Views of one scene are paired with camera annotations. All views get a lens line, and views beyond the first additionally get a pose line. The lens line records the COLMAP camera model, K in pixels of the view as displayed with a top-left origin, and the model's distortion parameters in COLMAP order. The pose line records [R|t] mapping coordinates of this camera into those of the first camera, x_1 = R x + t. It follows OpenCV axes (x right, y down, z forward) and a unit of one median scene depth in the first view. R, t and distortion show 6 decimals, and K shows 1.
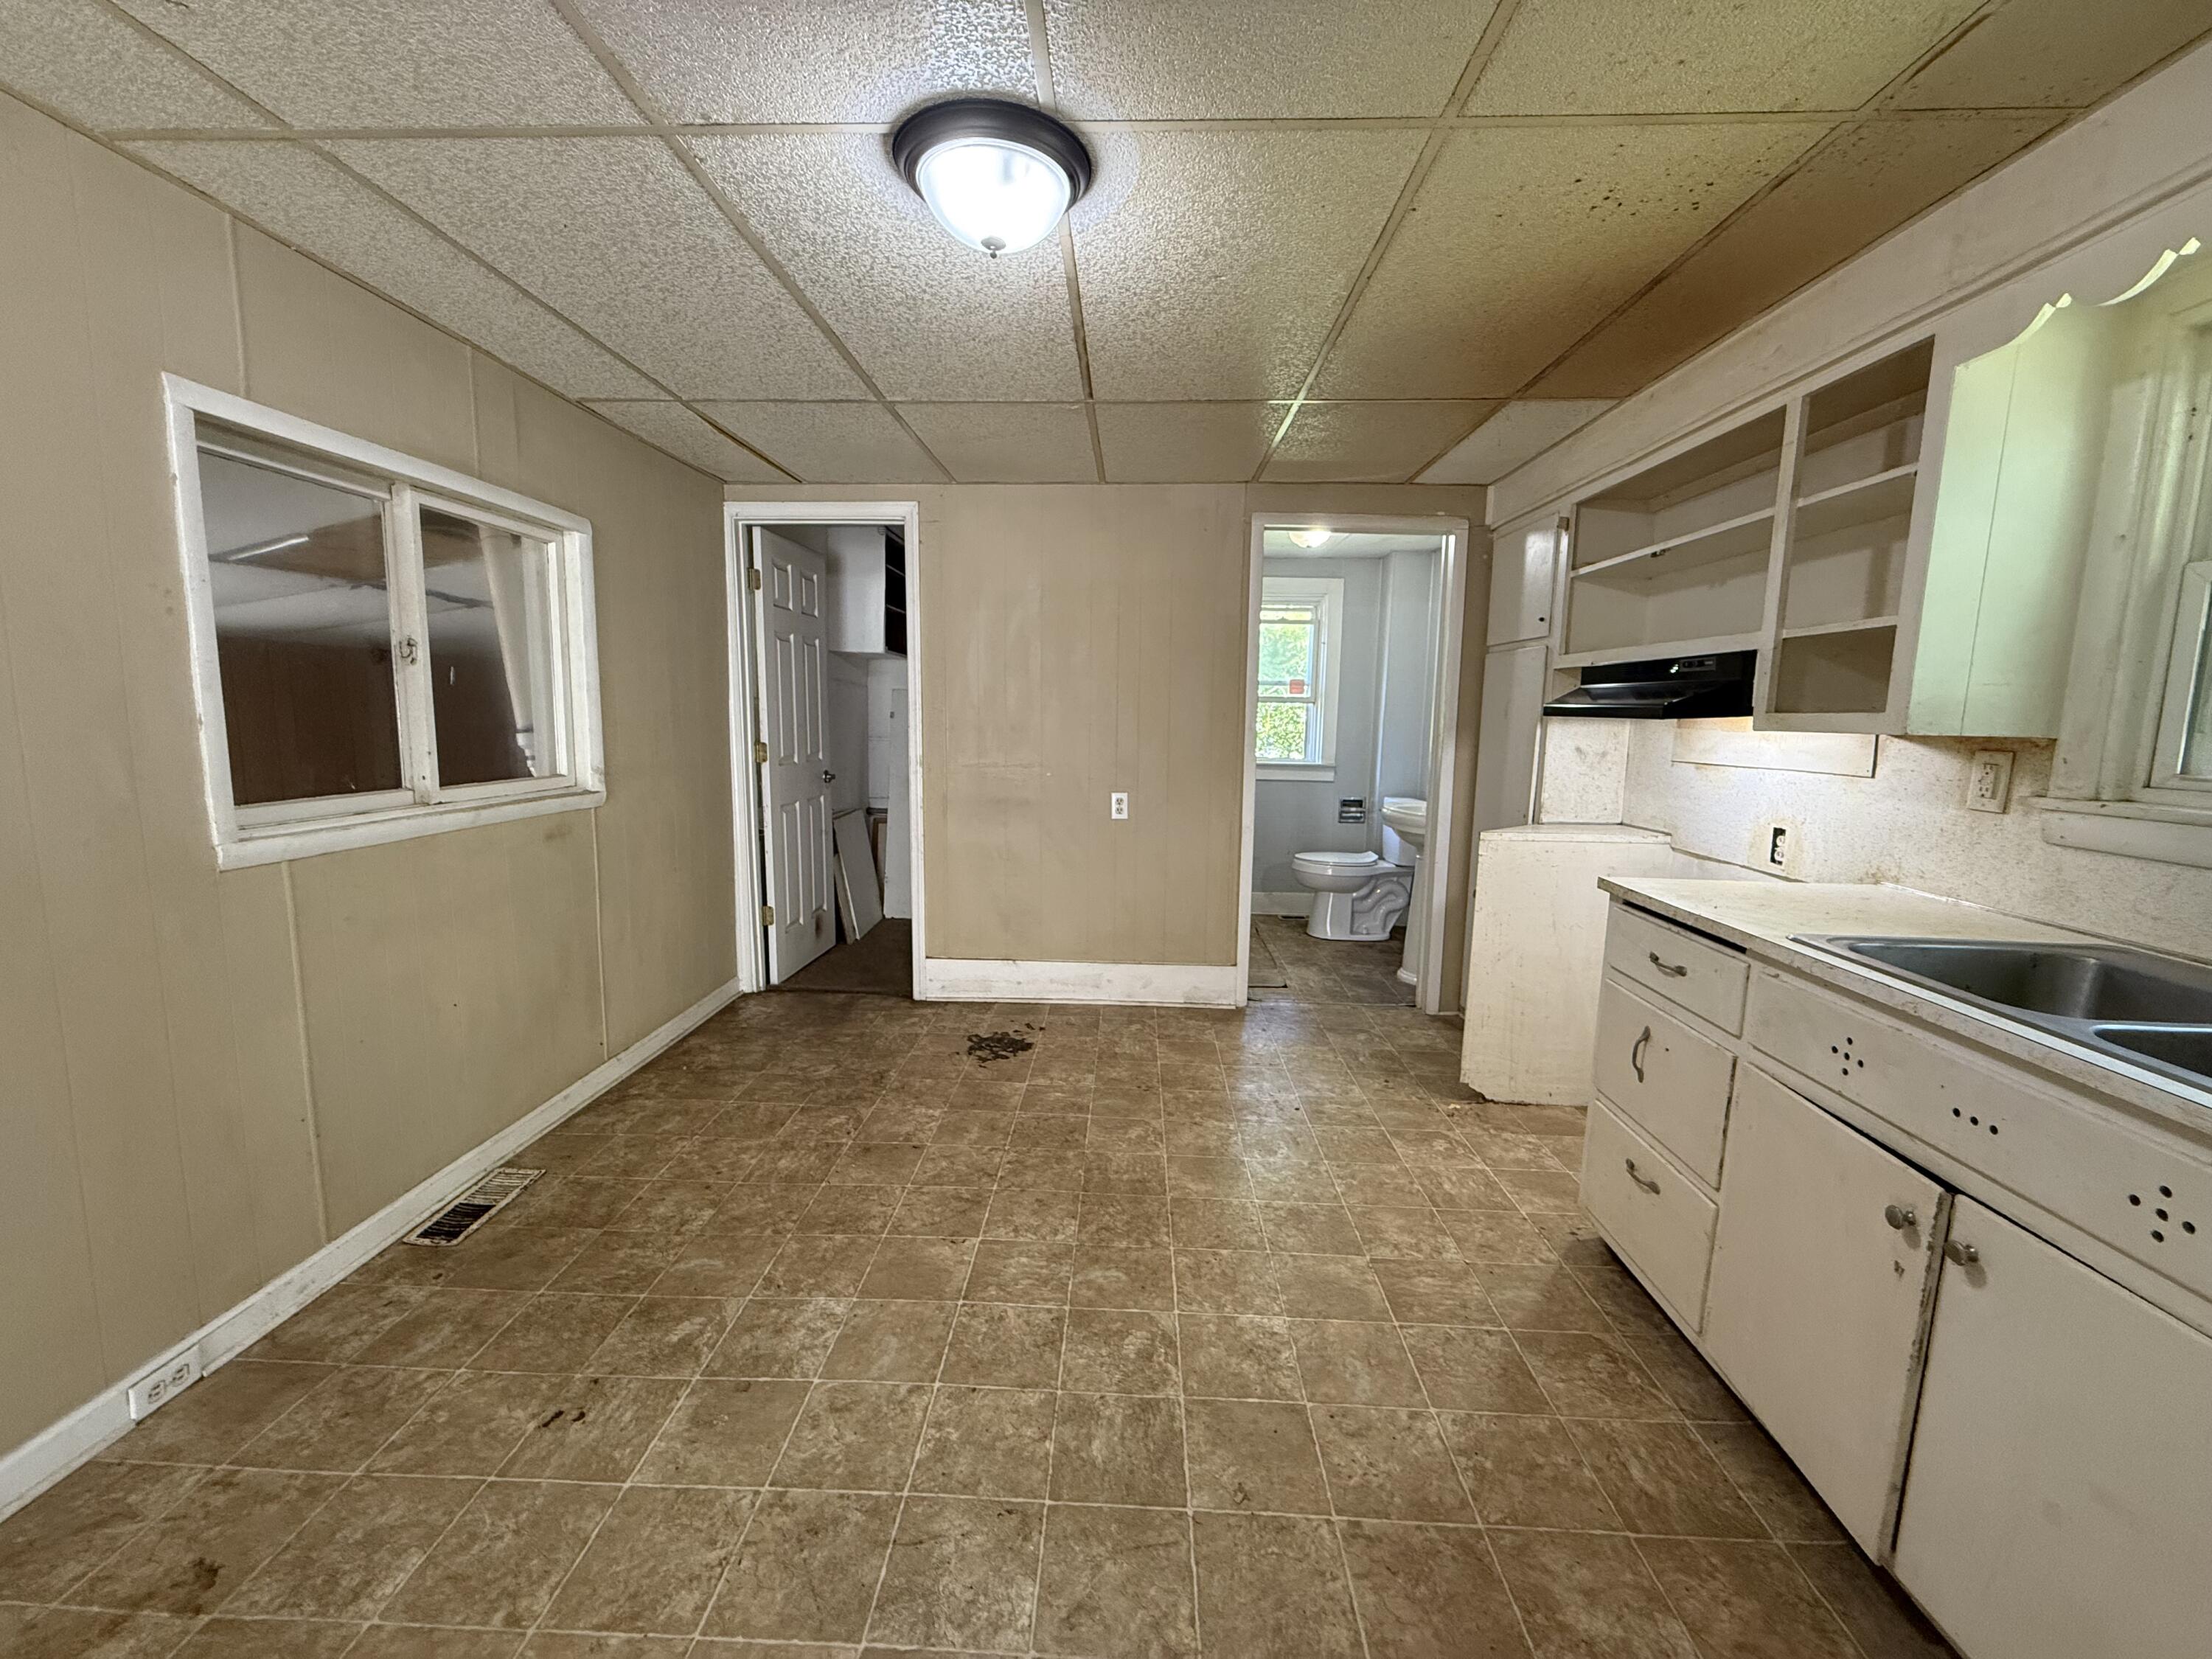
lens RADIAL K [[877.6, 0, 1101.4], [0, 877.6, 824.7], [0, 0, 1]] dist [0.000916, 0.000462]
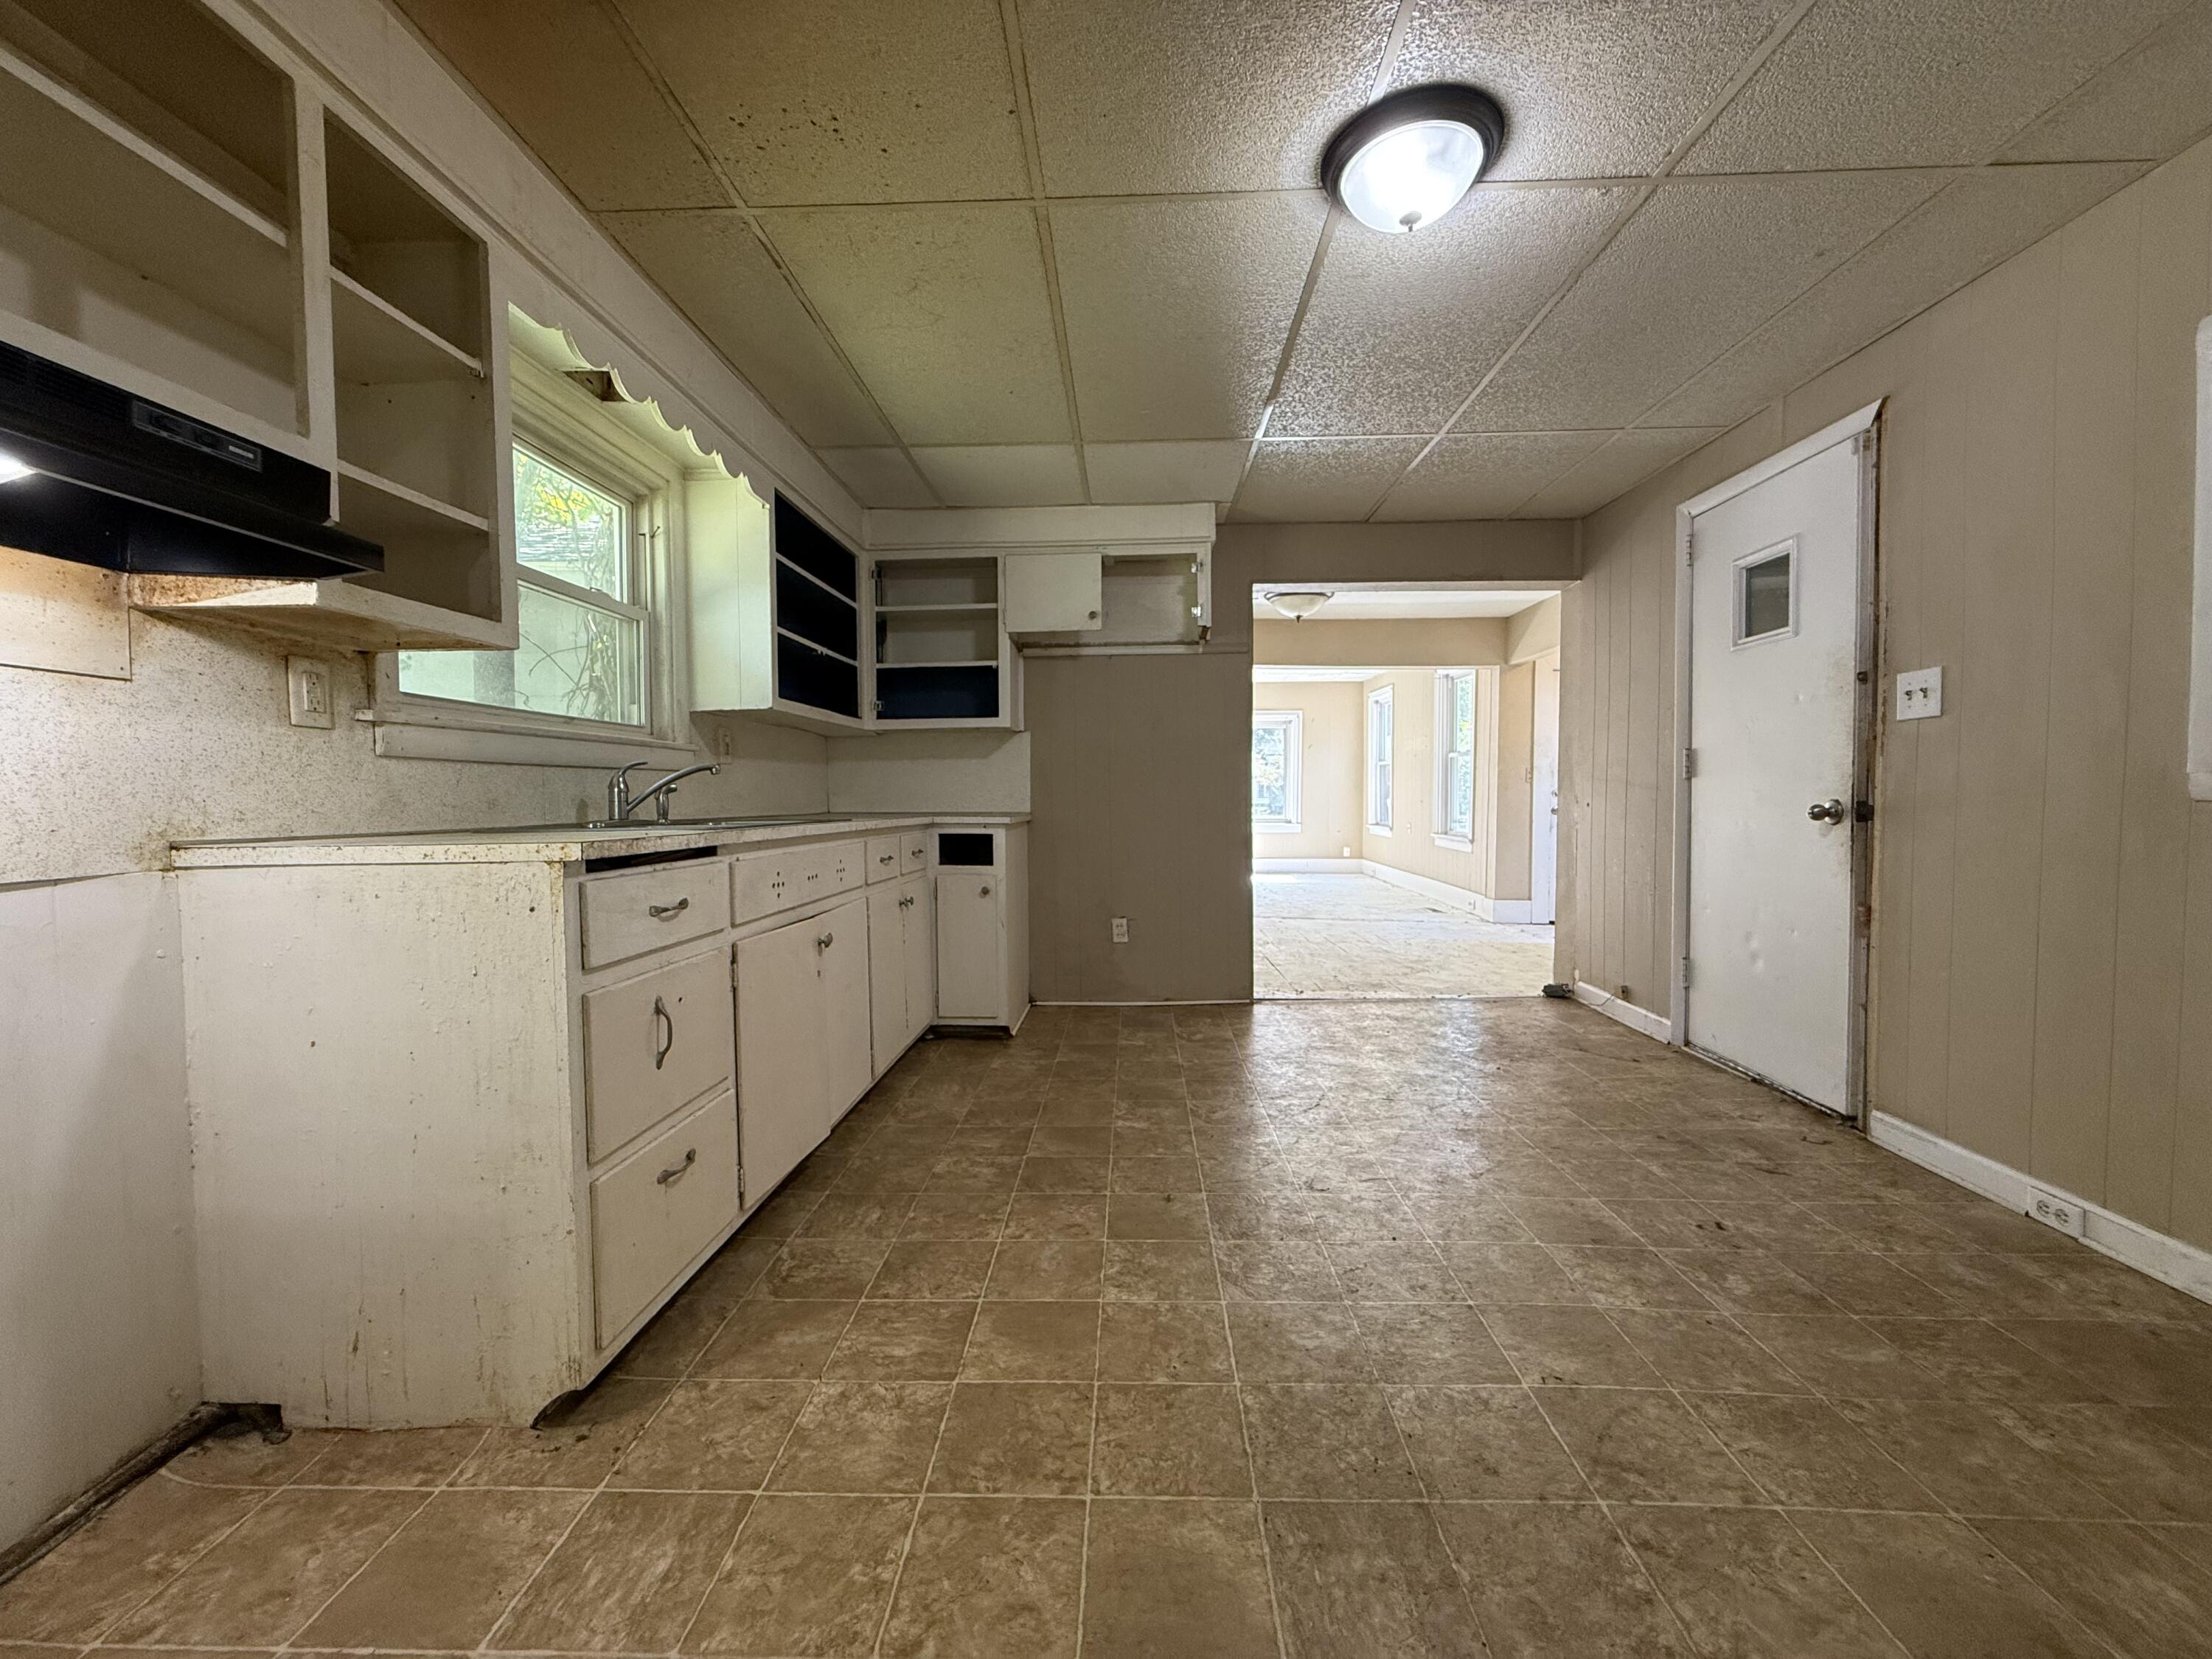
lens RADIAL K [[877.6, 0, 1099.2], [0, 877.6, 824.4], [0, 0, 1]] dist [0.000916, 0.000462]
pose [[-0.999960, -0.008568, 0.002607, 0.203410], [-0.008023, 0.986346, 0.164490, -0.064034], [-0.003980, 0.164462, -0.986375, 1.715886]]
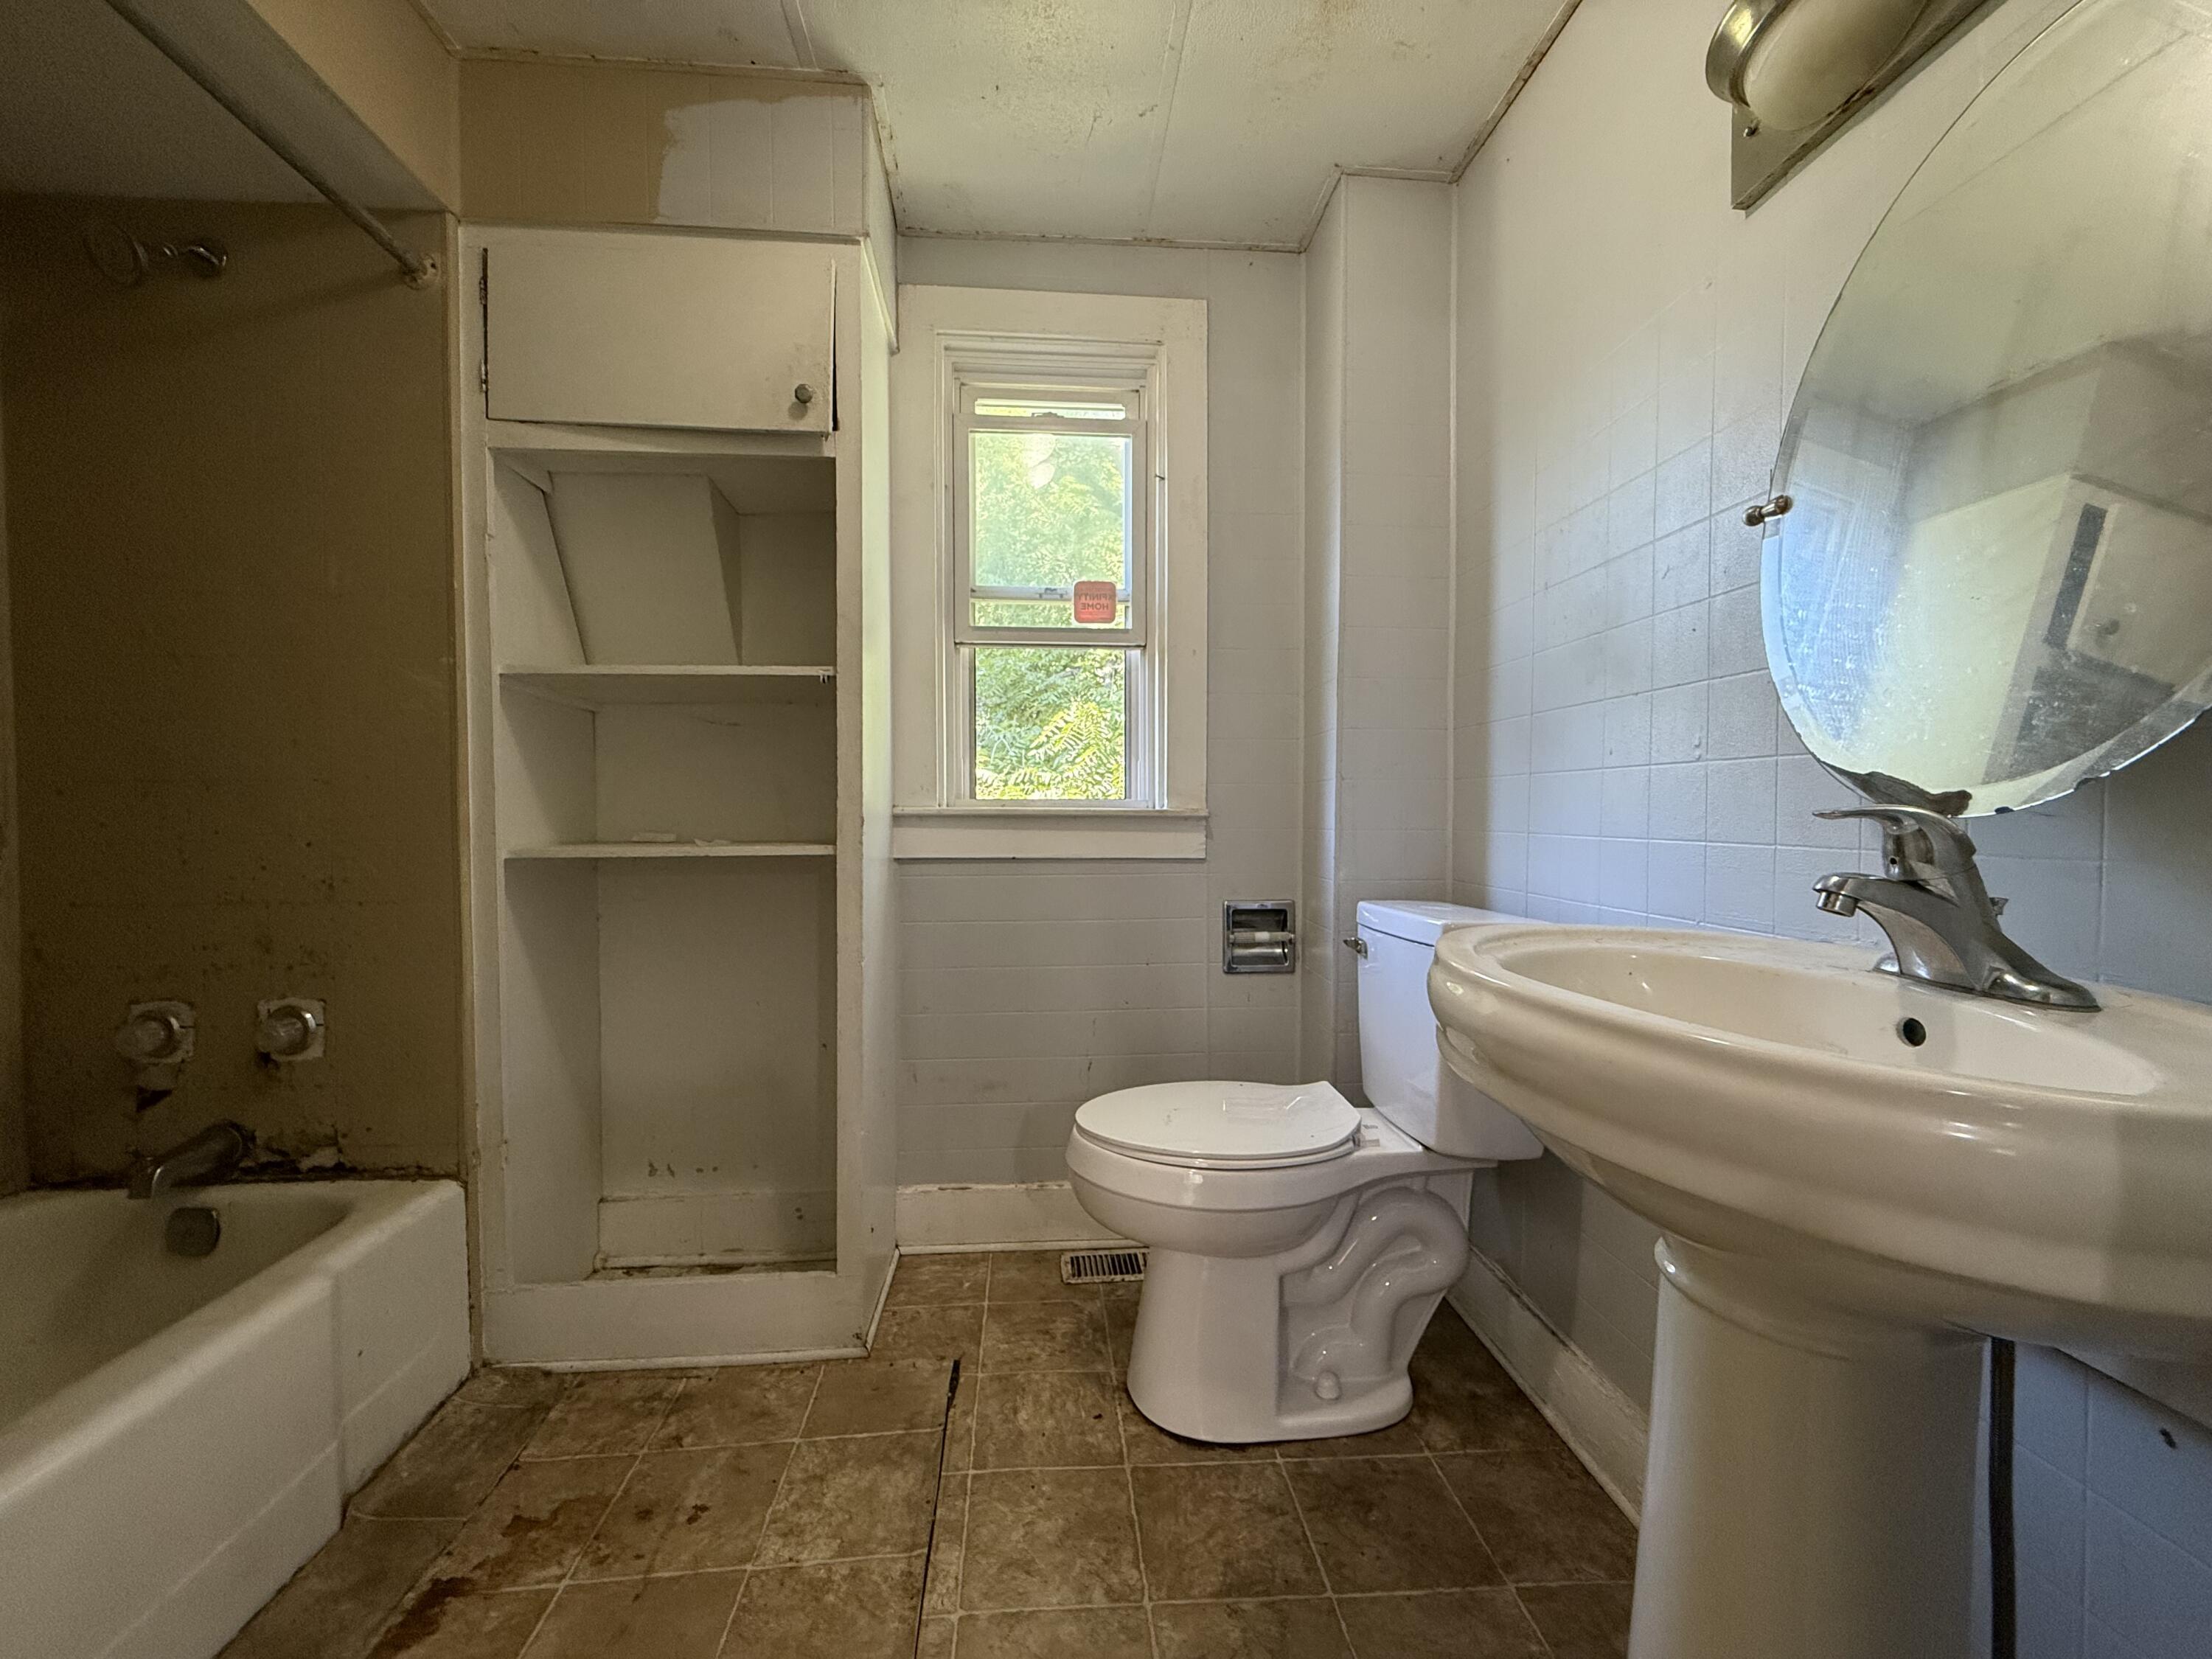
lens RADIAL K [[877.6, 0, 1098.7], [0, 877.6, 831.4], [0, 0, 1]] dist [0.000916, 0.000462]
pose [[0.994311, -0.022203, 0.104173, 0.530074], [0.032728, 0.994405, -0.100435, -0.074425], [-0.101361, 0.103273, 0.989475, 1.865602]]
